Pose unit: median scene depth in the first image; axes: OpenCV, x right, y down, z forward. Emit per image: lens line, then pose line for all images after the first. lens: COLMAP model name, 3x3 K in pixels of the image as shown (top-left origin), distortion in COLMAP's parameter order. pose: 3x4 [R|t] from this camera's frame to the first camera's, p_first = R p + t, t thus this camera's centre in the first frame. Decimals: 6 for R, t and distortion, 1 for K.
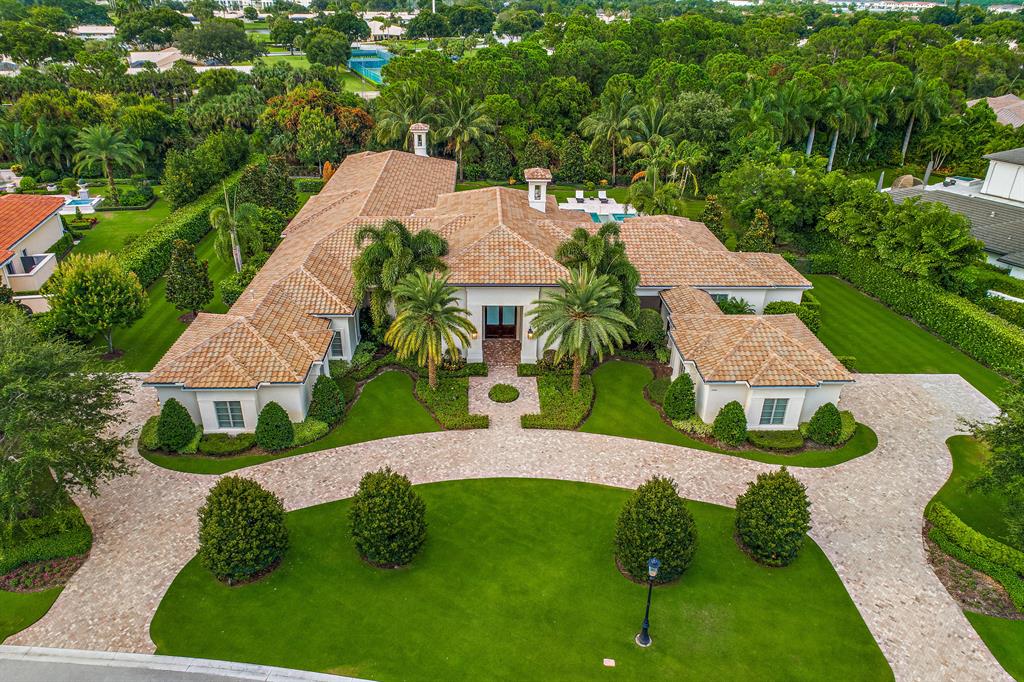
lens RADIAL K [[689.8, 0, 487.9], [0, 689.8, 340.6], [0, 0, 1]] dist [-0.006965, 0.003203]
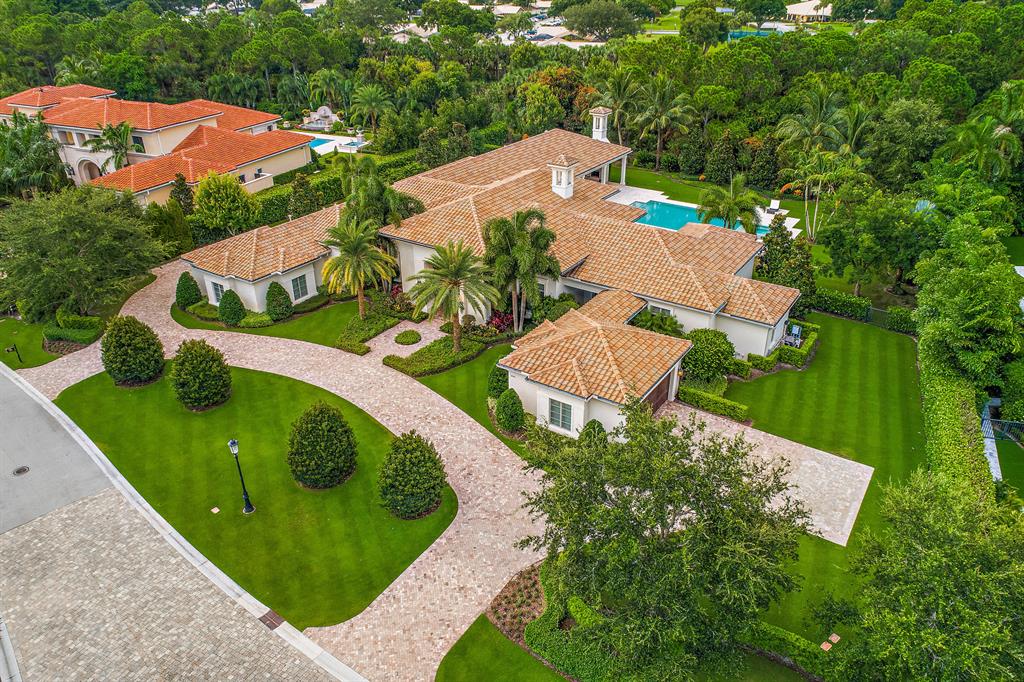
lens RADIAL K [[707.1, 0, 501.4], [0, 707.1, 340.4], [0, 0, 1]] dist [-0.007092, 0.004045]
pose [[0.818801, 0.258751, -0.512458, 0.794270], [-0.248969, 0.964400, 0.089145, -0.066834], [0.517281, 0.054595, 0.854072, 0.070747]]
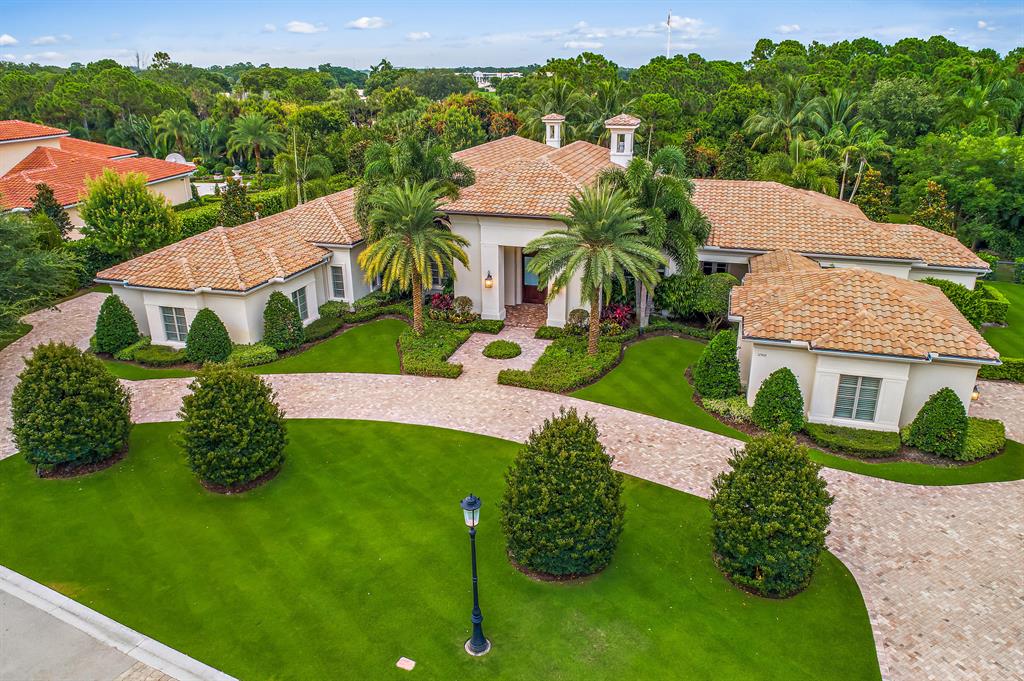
lens RADIAL K [[707.1, 0, 501.4], [0, 707.1, 339.9], [0, 0, 1]] dist [-0.007092, 0.004045]
pose [[0.950733, 0.097002, -0.294445, 0.269394], [-0.128787, 0.987534, -0.090504, 0.144013], [0.281996, 0.123966, 0.951373, 0.243420]]
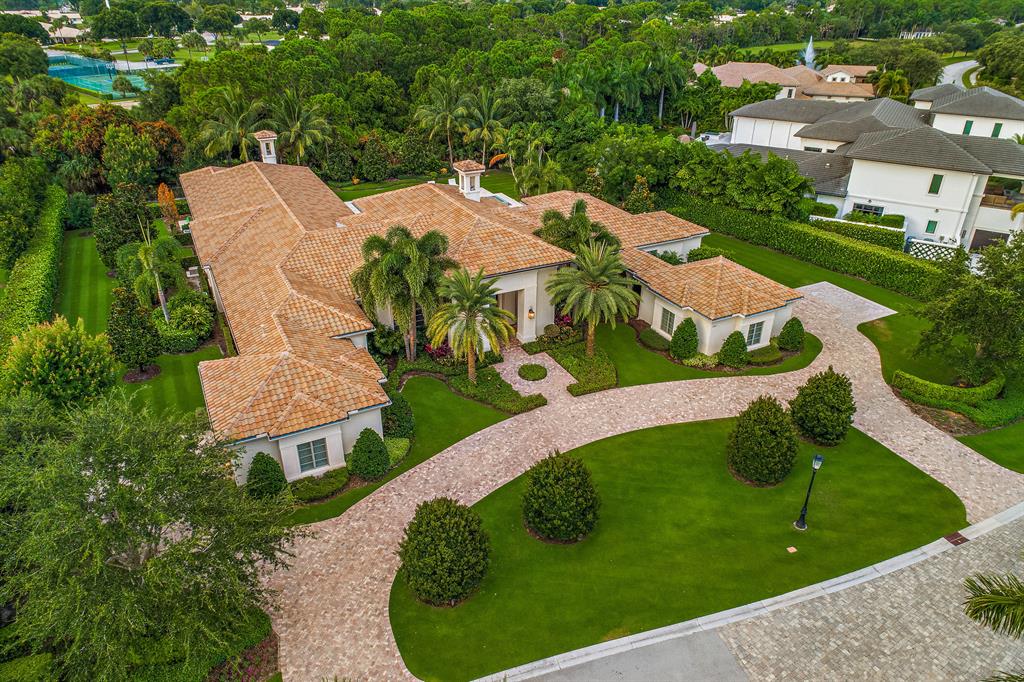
lens RADIAL K [[689.8, 0, 487.9], [0, 689.8, 340.6], [0, 0, 1]] dist [-0.006965, 0.003203]
pose [[0.907076, -0.206662, 0.366749, -0.437968], [0.201978, 0.978032, 0.051567, -0.041463], [-0.369349, 0.027301, 0.928890, 0.038107]]
